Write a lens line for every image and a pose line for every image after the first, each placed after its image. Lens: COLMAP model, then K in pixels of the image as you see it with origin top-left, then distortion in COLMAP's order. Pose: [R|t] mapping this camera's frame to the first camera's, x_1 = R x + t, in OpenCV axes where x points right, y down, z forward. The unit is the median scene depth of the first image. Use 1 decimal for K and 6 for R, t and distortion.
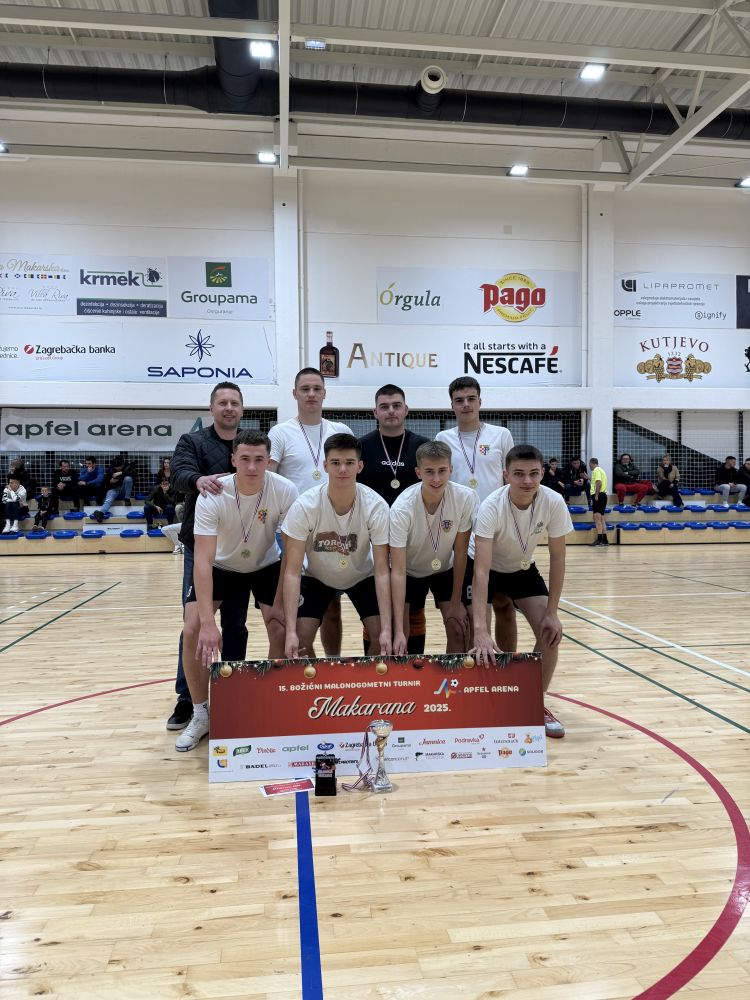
lens RADIAL K [[711.6, 0, 349.1], [0, 711.6, 491.1], [0, 0, 1]] dist [0.028794, -0.029627]
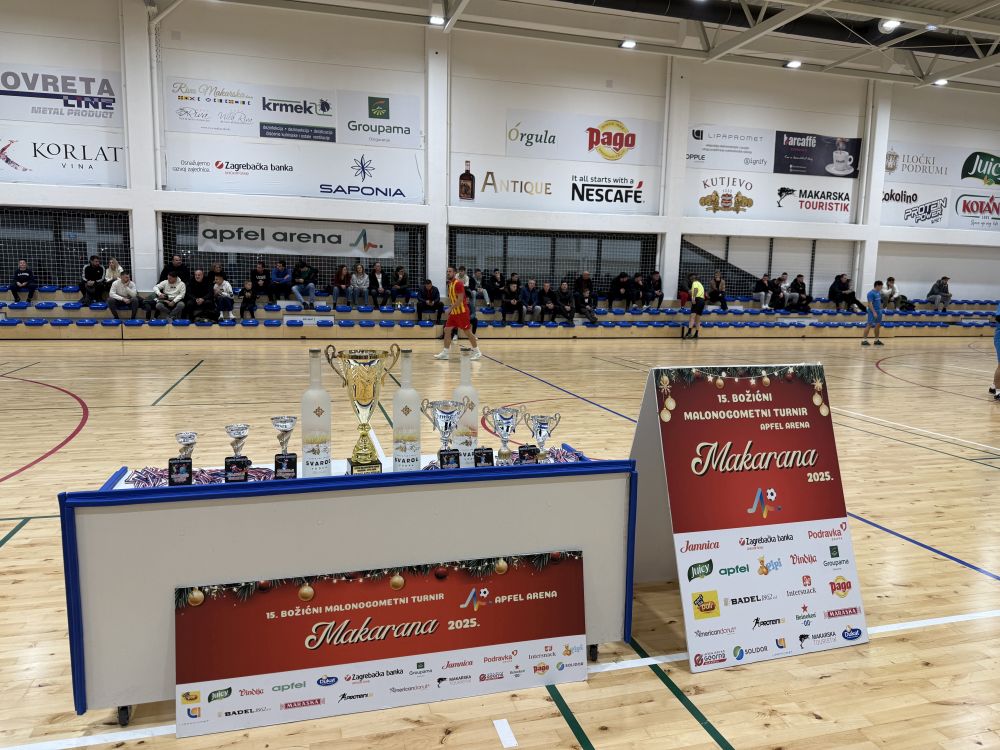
lens RADIAL K [[711.6, 0, 490.2], [0, 711.6, 368.0], [0, 0, 1]] dist [0.028794, -0.029627]
pose [[0.987239, 0.008228, 0.159036, -0.180966], [-0.026650, 0.993117, 0.114052, -0.011535], [-0.157003, -0.116835, 0.980663, -0.248624]]
